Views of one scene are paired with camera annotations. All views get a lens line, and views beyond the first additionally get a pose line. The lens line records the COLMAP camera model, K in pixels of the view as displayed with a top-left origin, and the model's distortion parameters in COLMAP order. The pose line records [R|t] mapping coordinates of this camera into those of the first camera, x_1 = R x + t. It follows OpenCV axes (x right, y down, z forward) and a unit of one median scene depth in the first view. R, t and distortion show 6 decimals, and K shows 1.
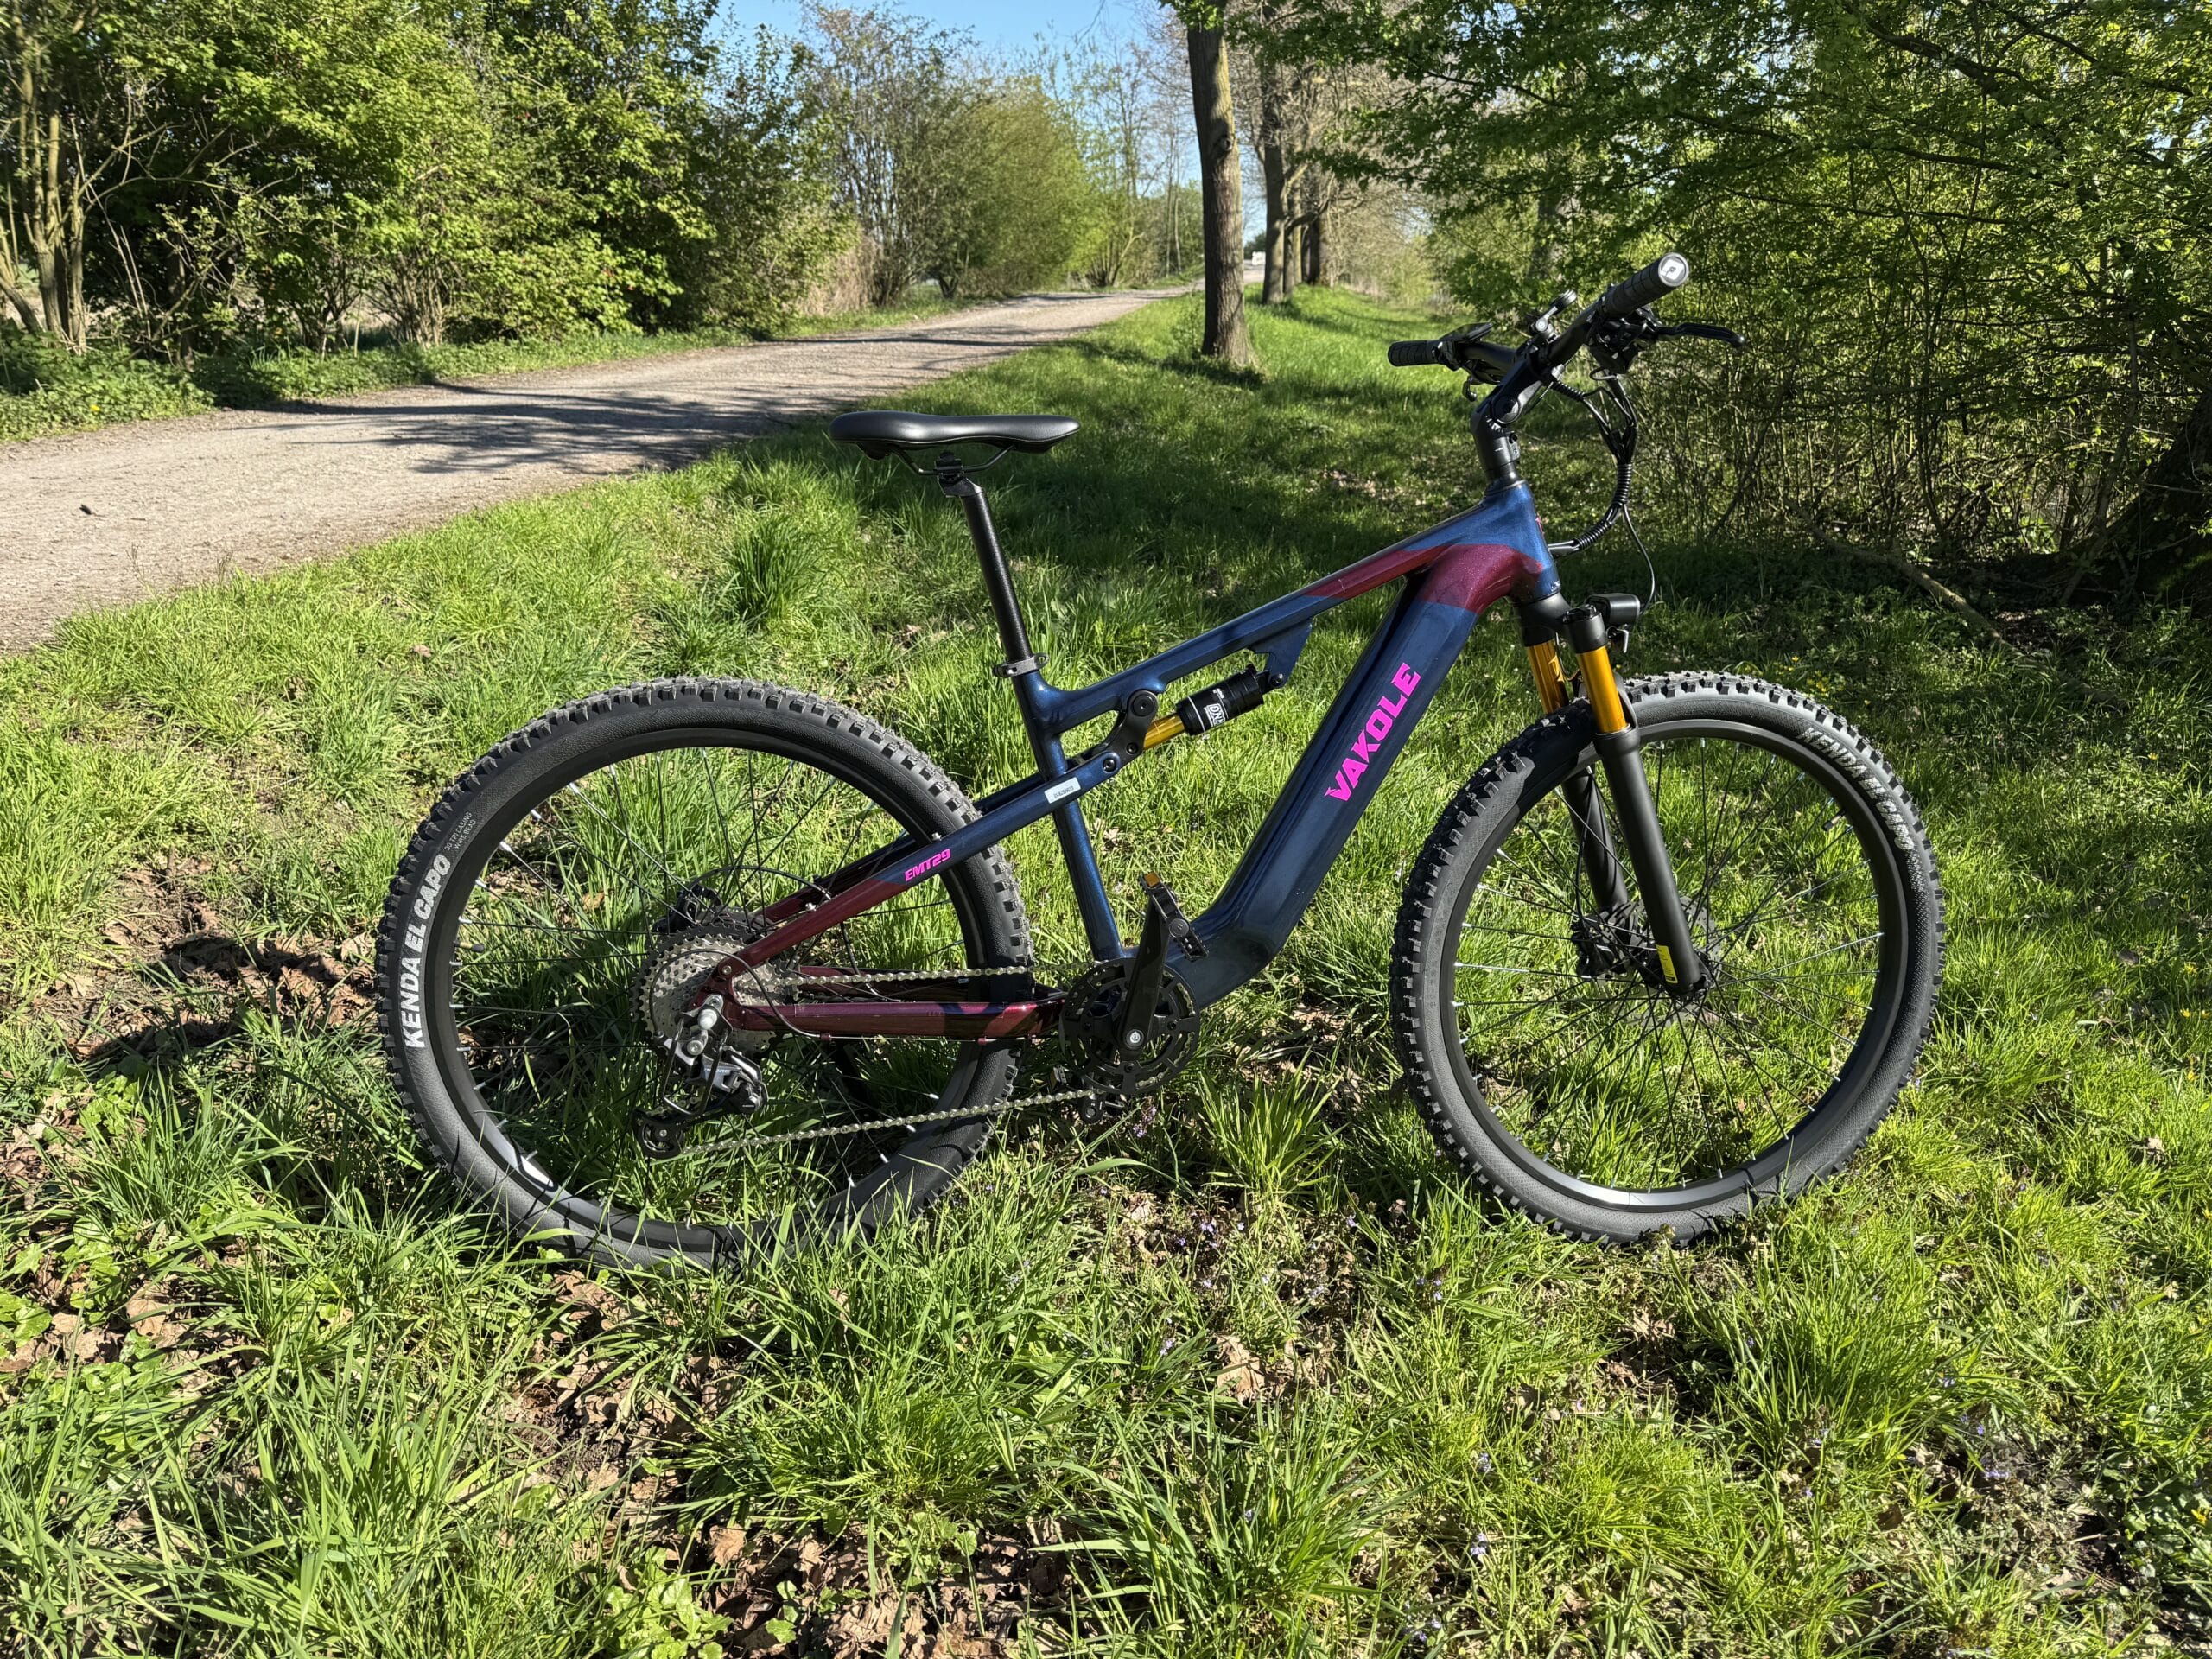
lens RADIAL K [[1752.9, 0, 1106.0], [0, 1752.9, 829.5], [0, 0, 1]] dist [-0.009515, -0.004742]
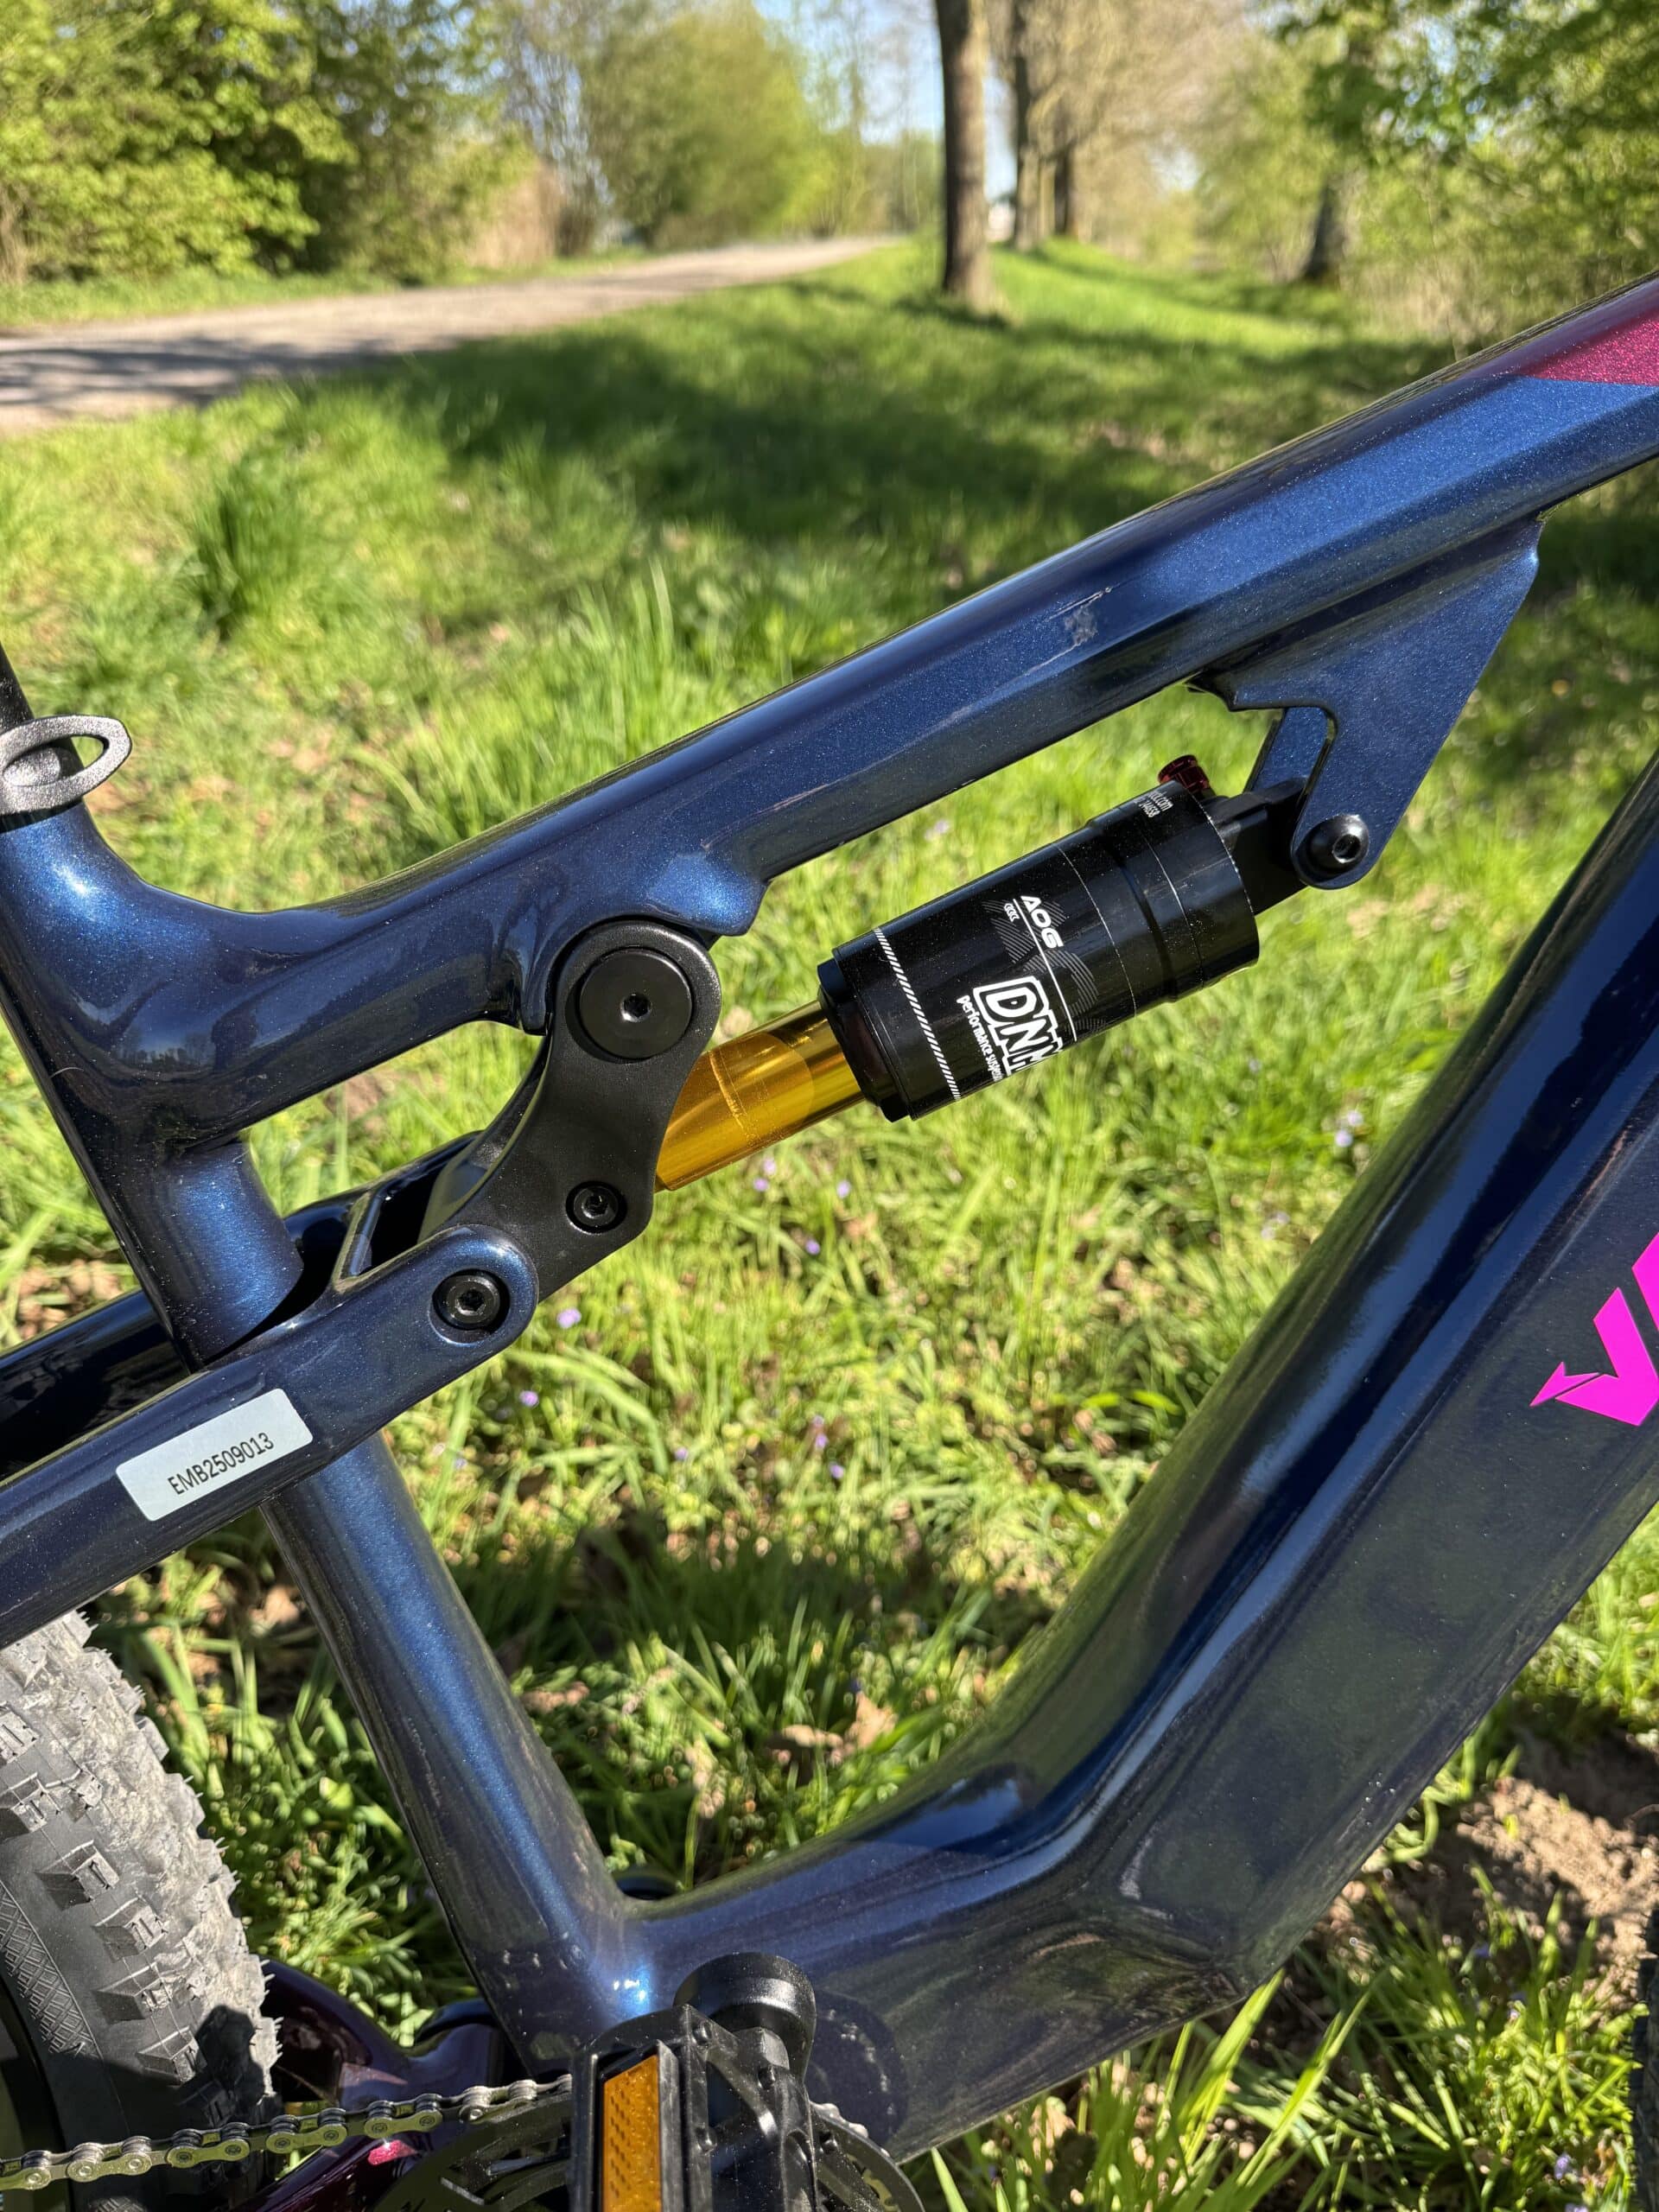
lens RADIAL K [[1752.9, 0, 790.1], [0, 1752.9, 1094.6], [0, 0, 1]] dist [-0.009515, -0.004742]
pose [[0.999606, -0.003479, -0.027846, 0.006645], [0.007357, 0.990068, 0.140395, -0.013423], [0.027081, -0.140545, 0.989704, 0.125359]]
